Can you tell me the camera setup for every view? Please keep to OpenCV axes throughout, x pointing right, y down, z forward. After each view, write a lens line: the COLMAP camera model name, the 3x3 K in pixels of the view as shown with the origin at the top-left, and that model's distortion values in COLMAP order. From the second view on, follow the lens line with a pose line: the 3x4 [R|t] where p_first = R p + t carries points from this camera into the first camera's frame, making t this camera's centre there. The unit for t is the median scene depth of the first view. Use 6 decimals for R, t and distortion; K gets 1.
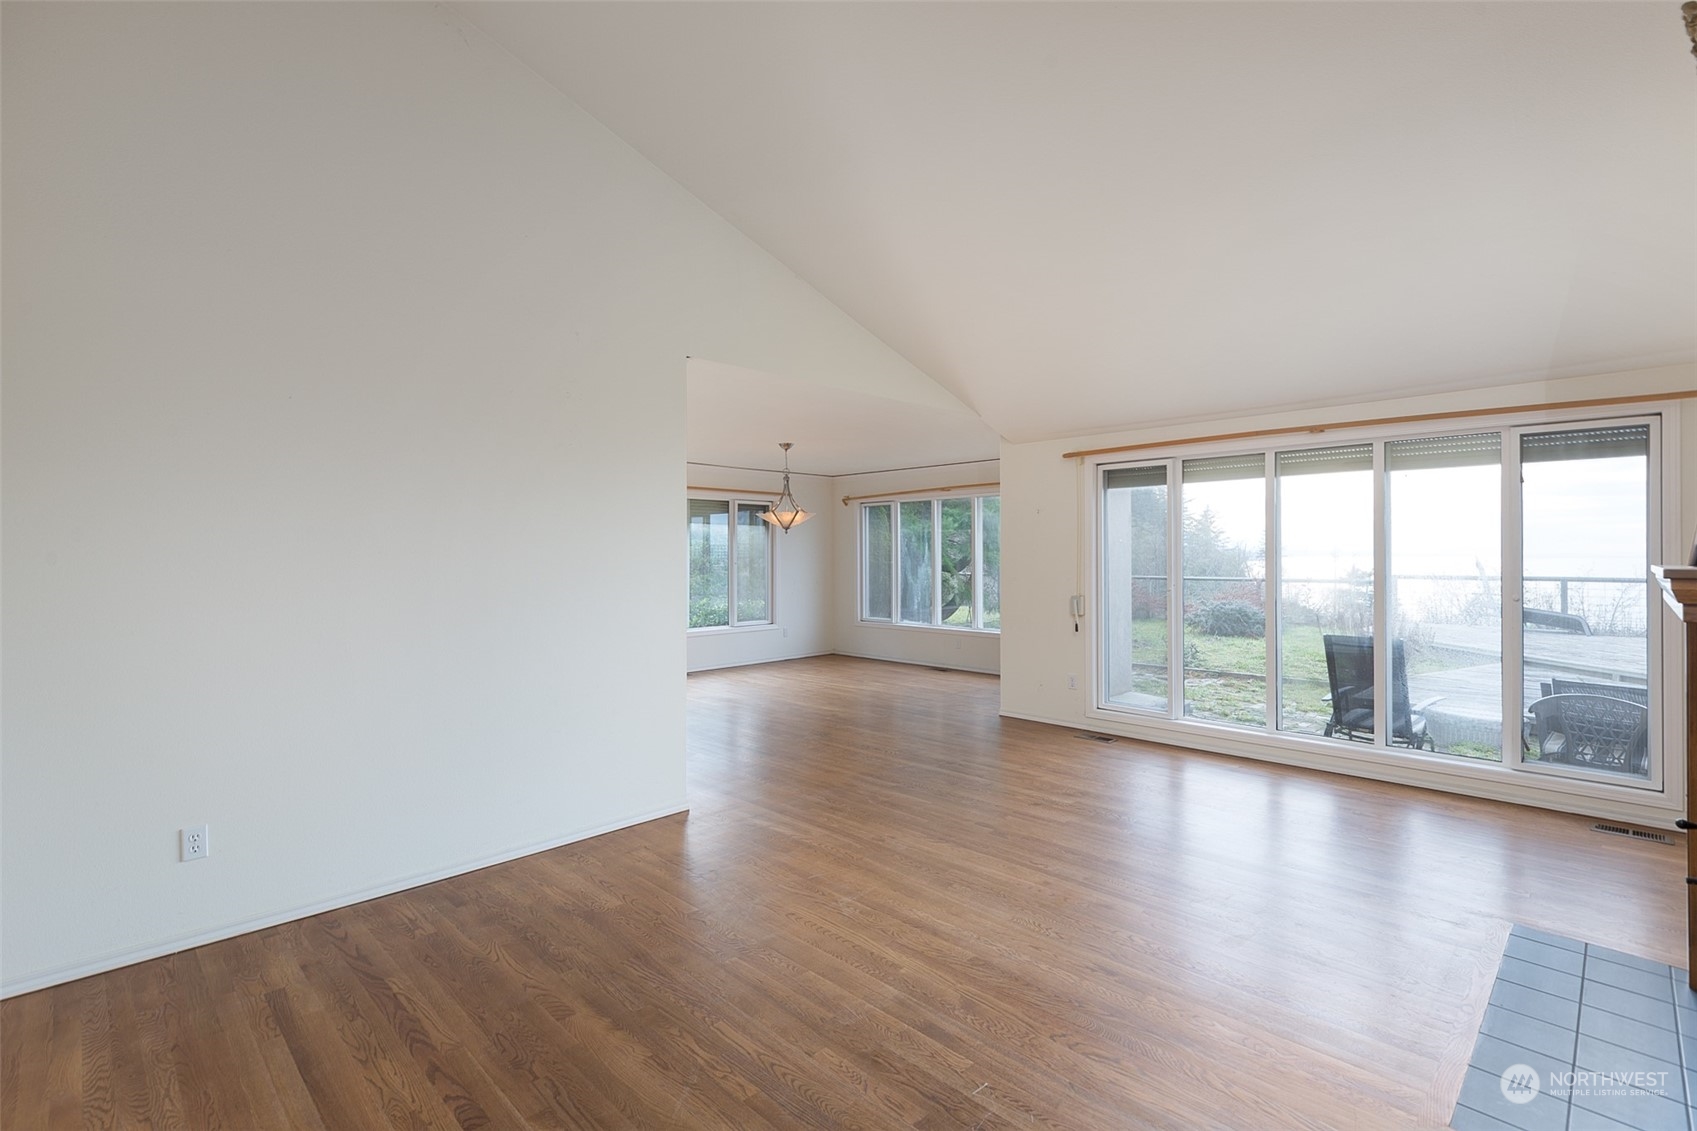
lens RADIAL K [[777.0, 0, 853.5], [0, 777.0, 554.2], [0, 0, 1]] dist [-0.003141, -0.000605]
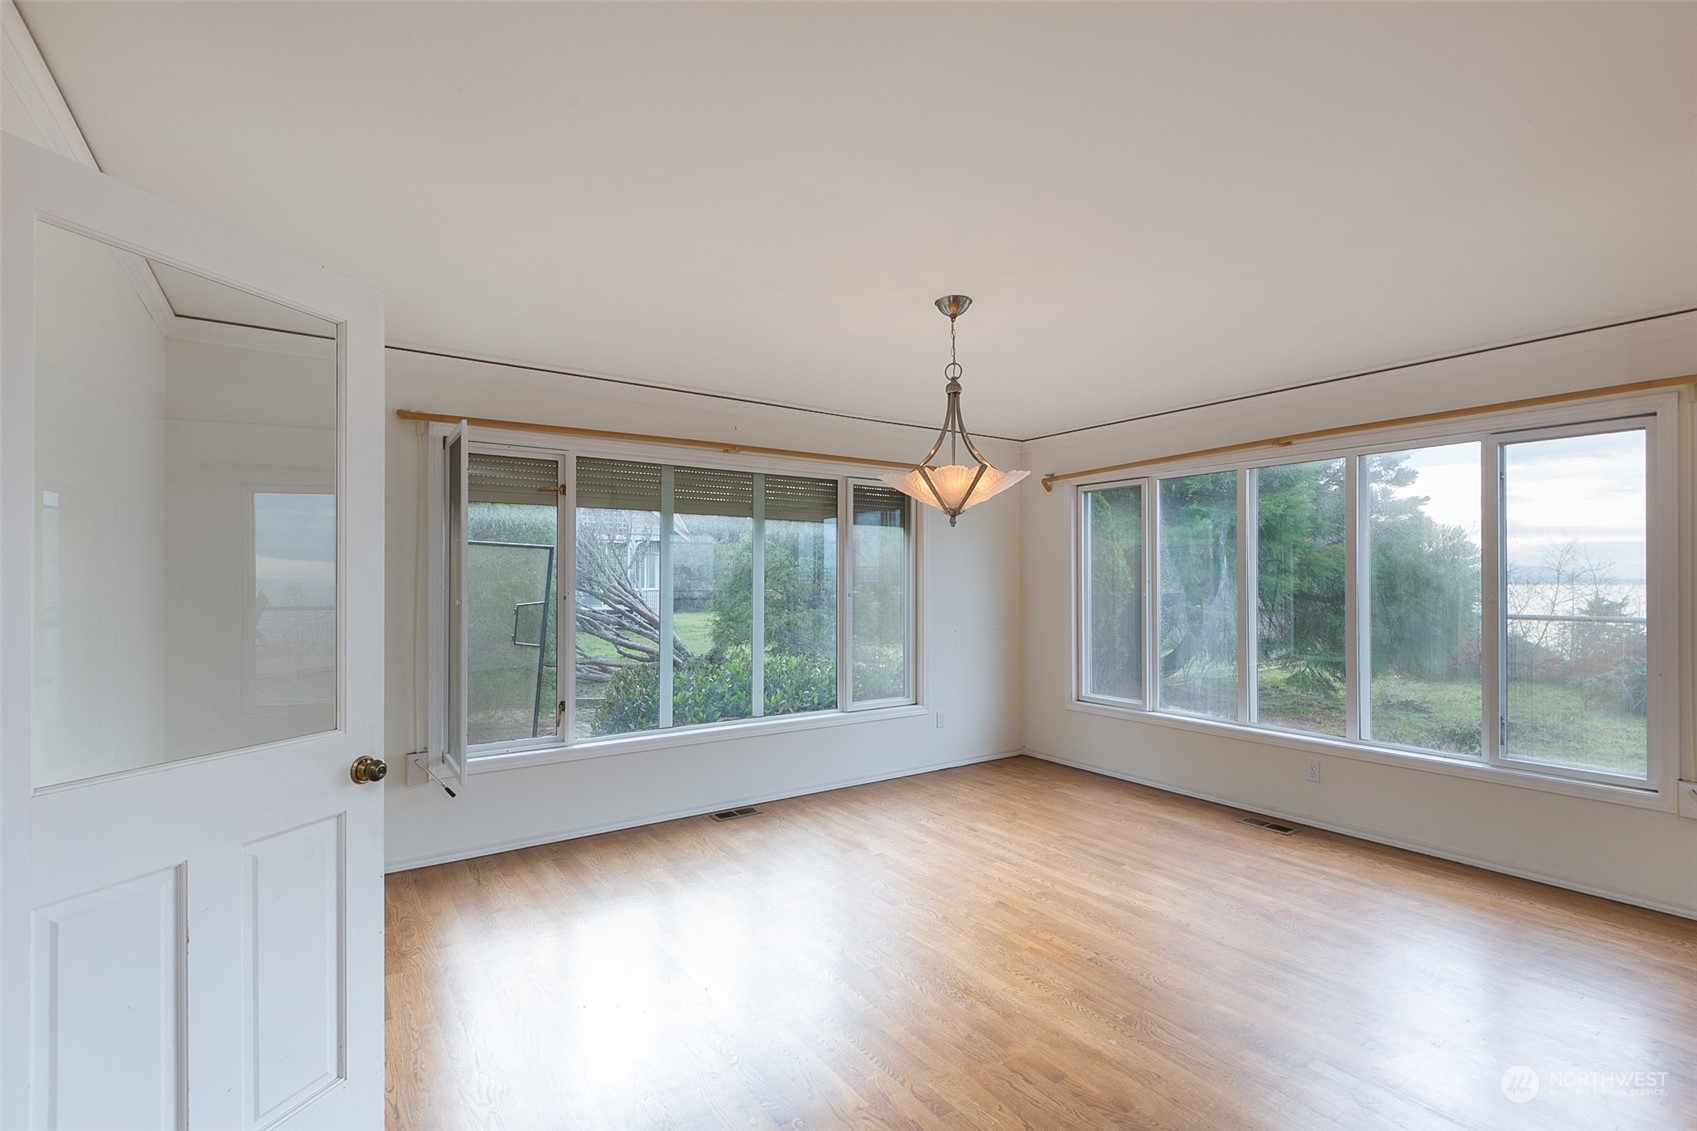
lens RADIAL K [[777.0, 0, 857.5], [0, 777.0, 569.8], [0, 0, 1]] dist [-0.003141, -0.000605]
pose [[0.984512, -0.002110, -0.175302, -0.049228], [-0.000052, 0.999924, -0.012328, 0.000533], [0.175314, 0.012147, 0.984438, 0.452251]]
